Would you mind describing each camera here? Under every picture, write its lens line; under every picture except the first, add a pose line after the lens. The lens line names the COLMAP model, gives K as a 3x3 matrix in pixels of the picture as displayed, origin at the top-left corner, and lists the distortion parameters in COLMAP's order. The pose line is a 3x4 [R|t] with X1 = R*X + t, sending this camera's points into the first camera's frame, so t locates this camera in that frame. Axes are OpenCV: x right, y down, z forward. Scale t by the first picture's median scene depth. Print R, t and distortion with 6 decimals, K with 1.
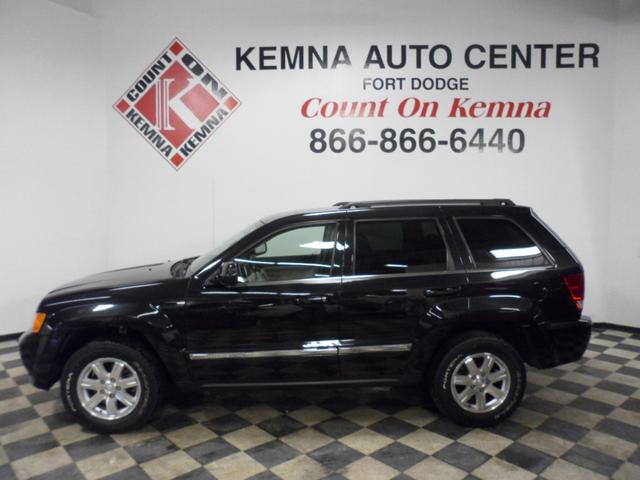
lens RADIAL K [[496.3, 0, 320.0], [0, 496.3, 240.0], [0, 0, 1]] dist [-0.034567, -0.000725]
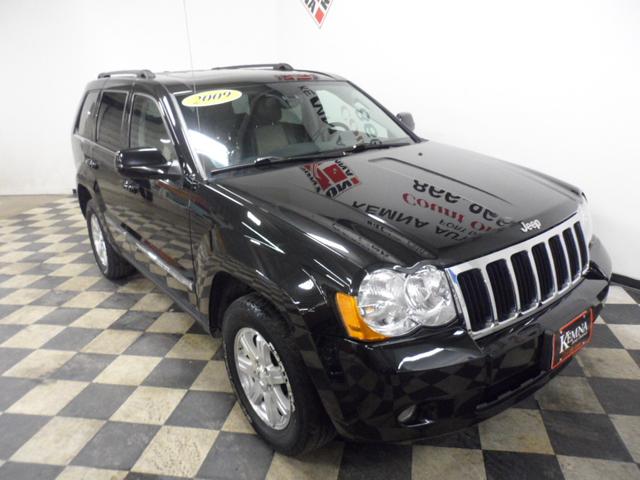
lens RADIAL K [[496.0, 0, 320.0], [0, 496.0, 240.0], [0, 0, 1]] dist [0.011580, 0.006760]
pose [[0.598284, 0.215585, -0.771738, 0.872771], [-0.007391, 0.964570, 0.263723, -0.022248], [0.801250, -0.152077, 0.578680, 0.804985]]
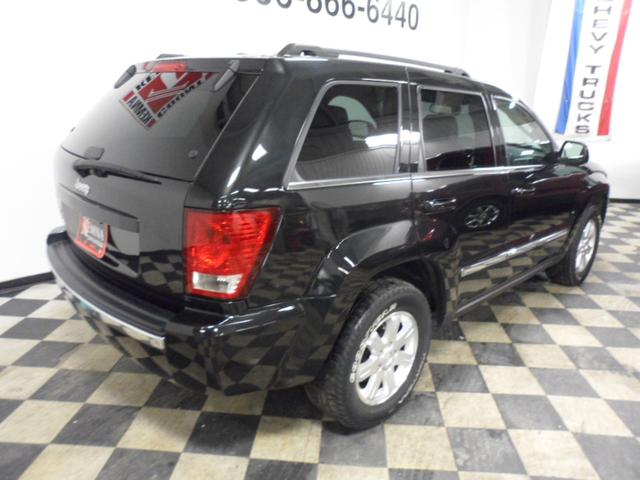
lens RADIAL K [[498.4, 0, 320.0], [0, 498.4, 240.0], [0, 0, 1]] dist [-0.001626, 0.000070]
pose [[0.705986, -0.183660, 0.683998, -0.858602], [0.035962, 0.973841, 0.224368, -0.000992], [-0.707312, -0.133803, 0.694122, 0.701284]]
